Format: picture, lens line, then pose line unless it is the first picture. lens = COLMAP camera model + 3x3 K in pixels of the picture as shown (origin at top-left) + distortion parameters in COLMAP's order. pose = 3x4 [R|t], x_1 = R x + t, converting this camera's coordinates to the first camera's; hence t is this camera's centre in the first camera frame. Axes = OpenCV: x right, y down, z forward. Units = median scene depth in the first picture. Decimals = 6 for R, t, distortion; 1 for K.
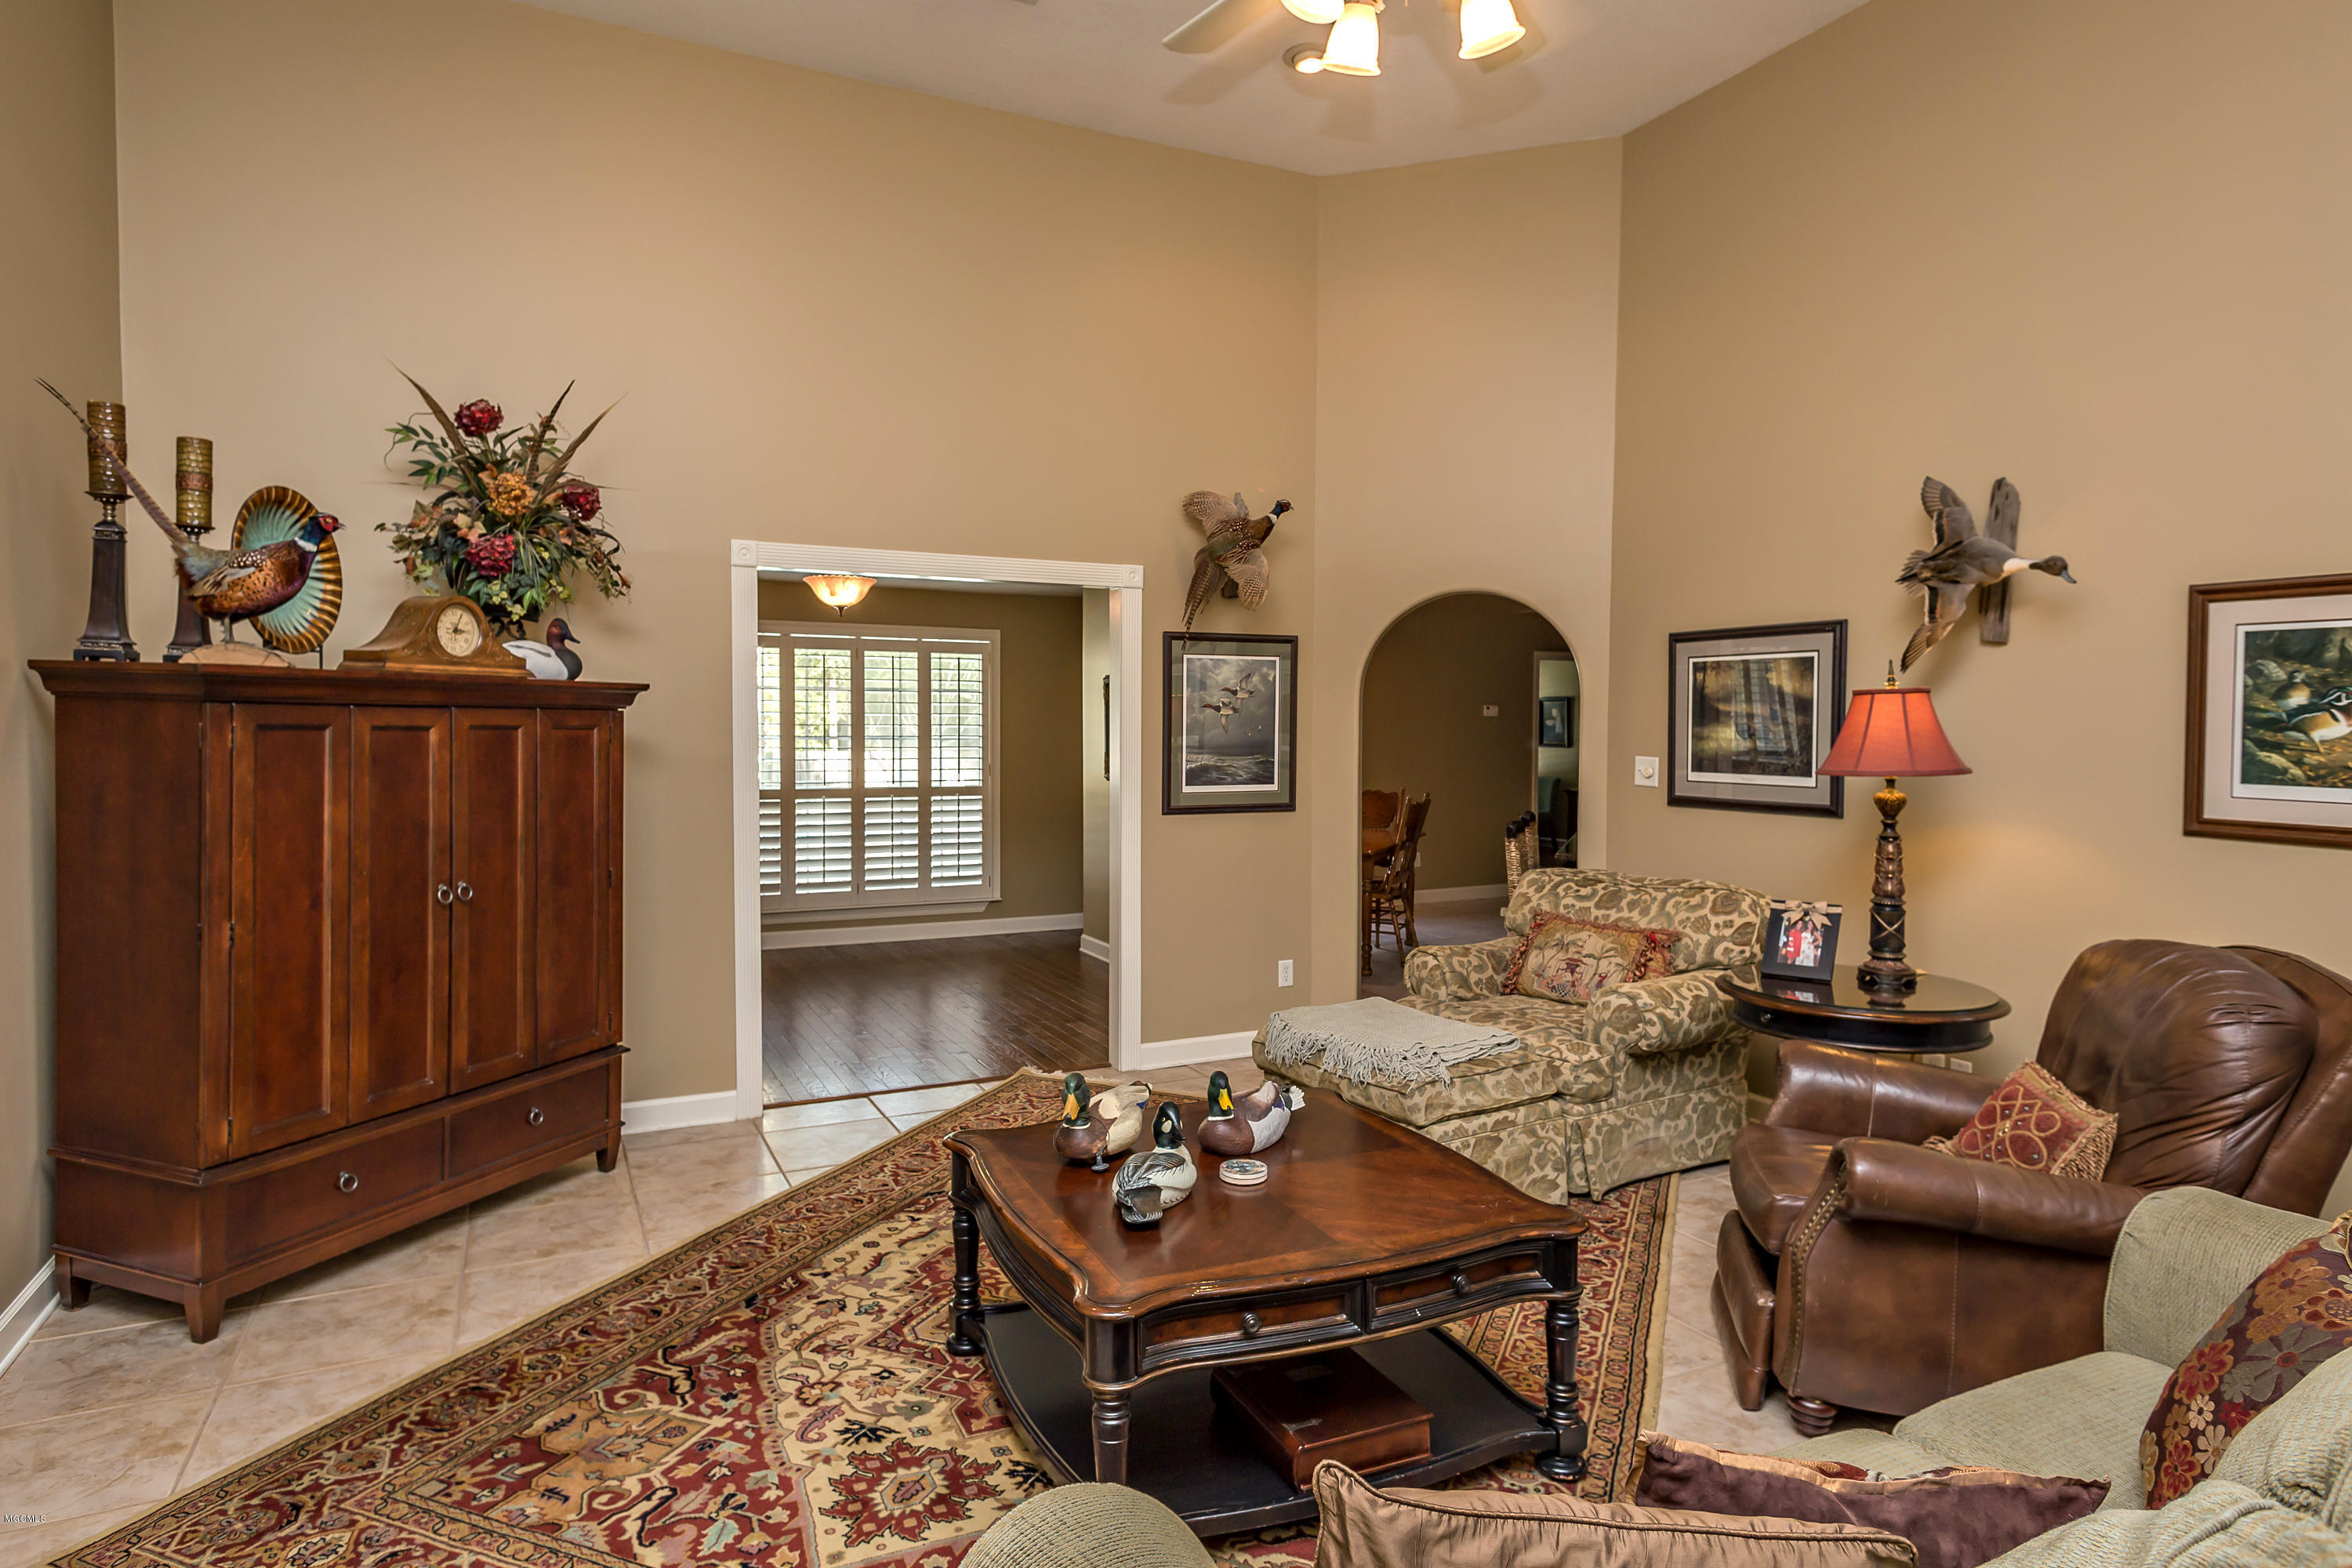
lens RADIAL K [[1348.8, 0, 1170.9], [0, 1348.8, 770.5], [0, 0, 1]] dist [0.052641, -0.007747]
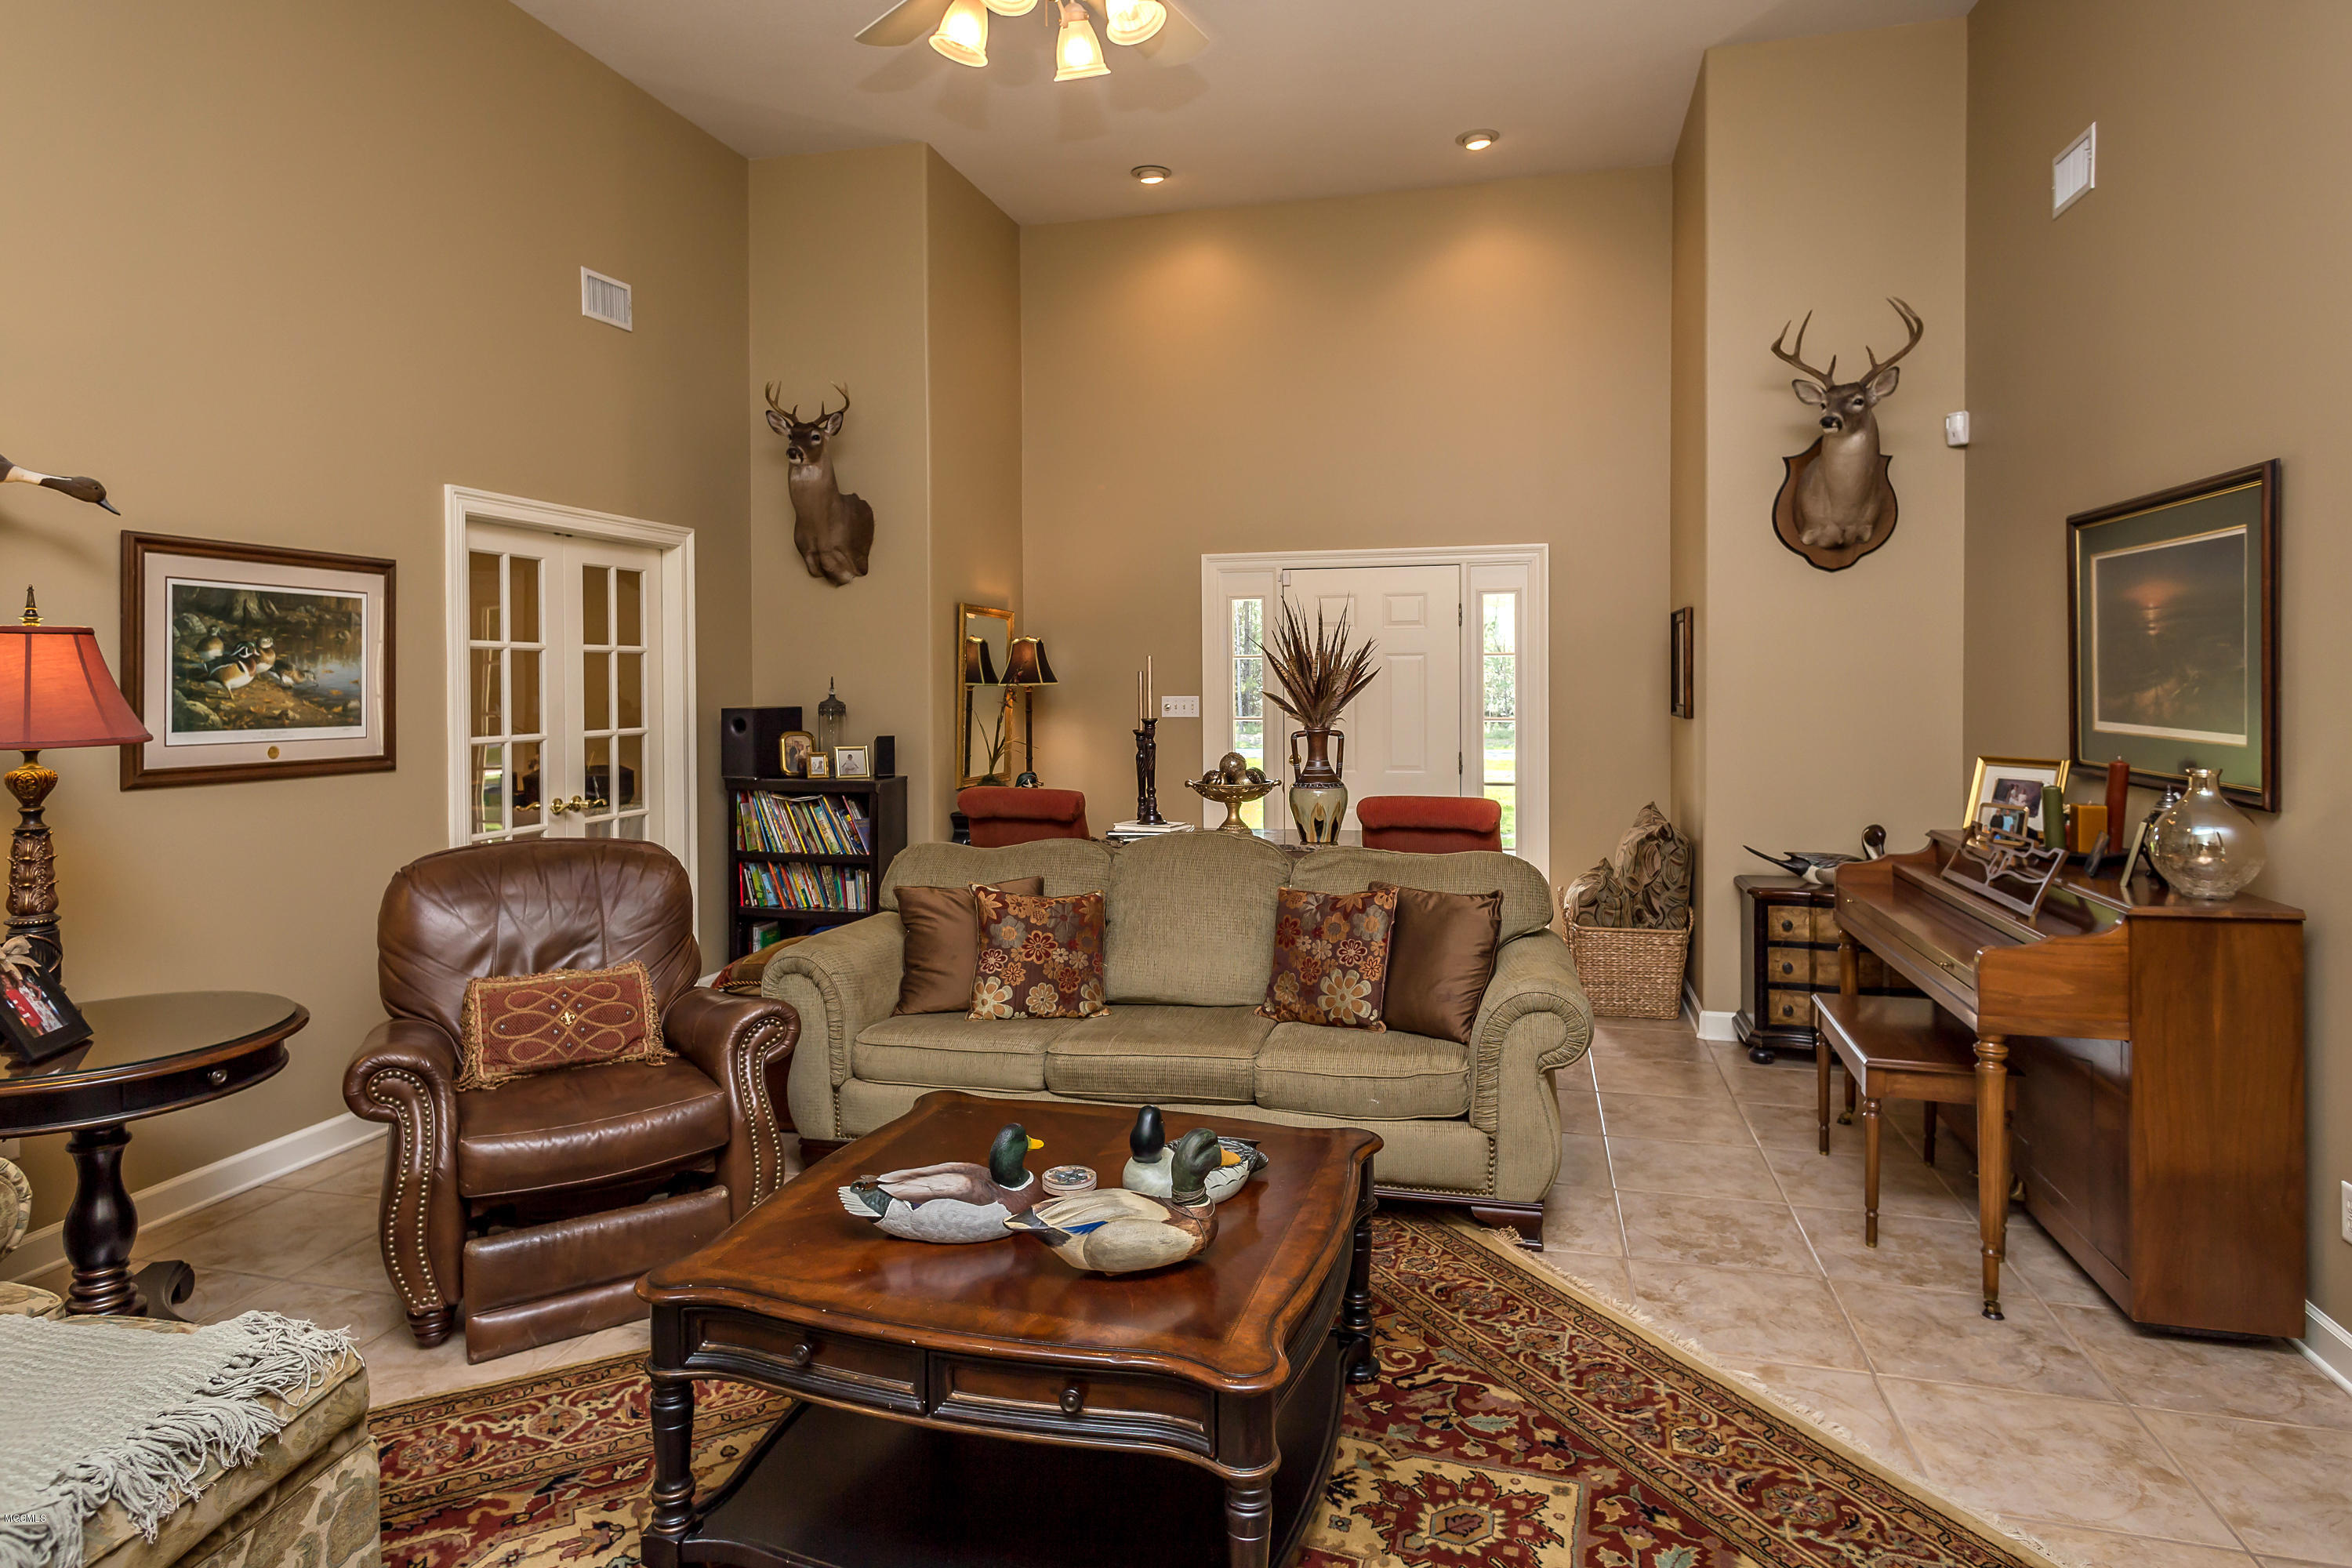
lens RADIAL K [[1348.8, 0, 1189.1], [0, 1348.8, 669.4], [0, 0, 1]] dist [0.052641, -0.007747]
pose [[-0.772483, 0.004284, 0.635021, -0.480634], [0.027312, 0.999276, 0.026482, -0.045539], [-0.634448, 0.037801, -0.772041, 1.370039]]
